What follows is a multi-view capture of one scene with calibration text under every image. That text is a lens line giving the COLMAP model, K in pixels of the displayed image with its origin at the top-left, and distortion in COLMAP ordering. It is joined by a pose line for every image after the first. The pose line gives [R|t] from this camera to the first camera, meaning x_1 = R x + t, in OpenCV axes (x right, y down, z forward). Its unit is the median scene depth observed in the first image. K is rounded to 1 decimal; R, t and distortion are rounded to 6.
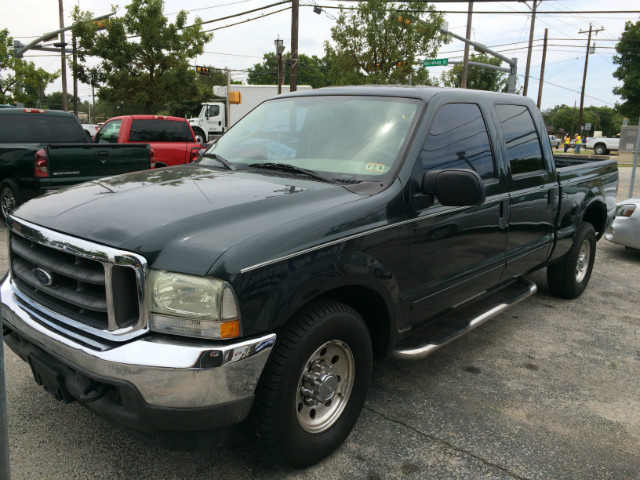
lens RADIAL K [[544.5, 0, 320.9], [0, 544.5, 237.6], [0, 0, 1]] dist [0.091827, -0.129236]
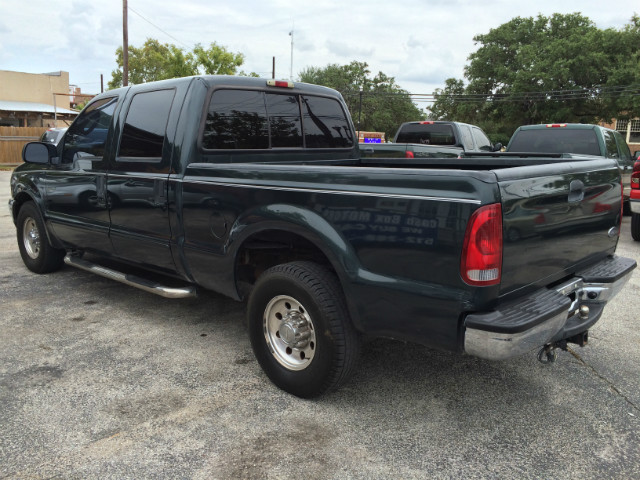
lens RADIAL K [[544.5, 0, 320.9], [0, 544.5, 237.6], [0, 0, 1]] dist [0.091827, -0.129236]
pose [[-0.041896, 0.145907, -0.988411, 1.329569], [-0.204370, 0.967111, 0.151425, -0.189175], [0.977997, 0.208346, -0.010699, 1.326955]]
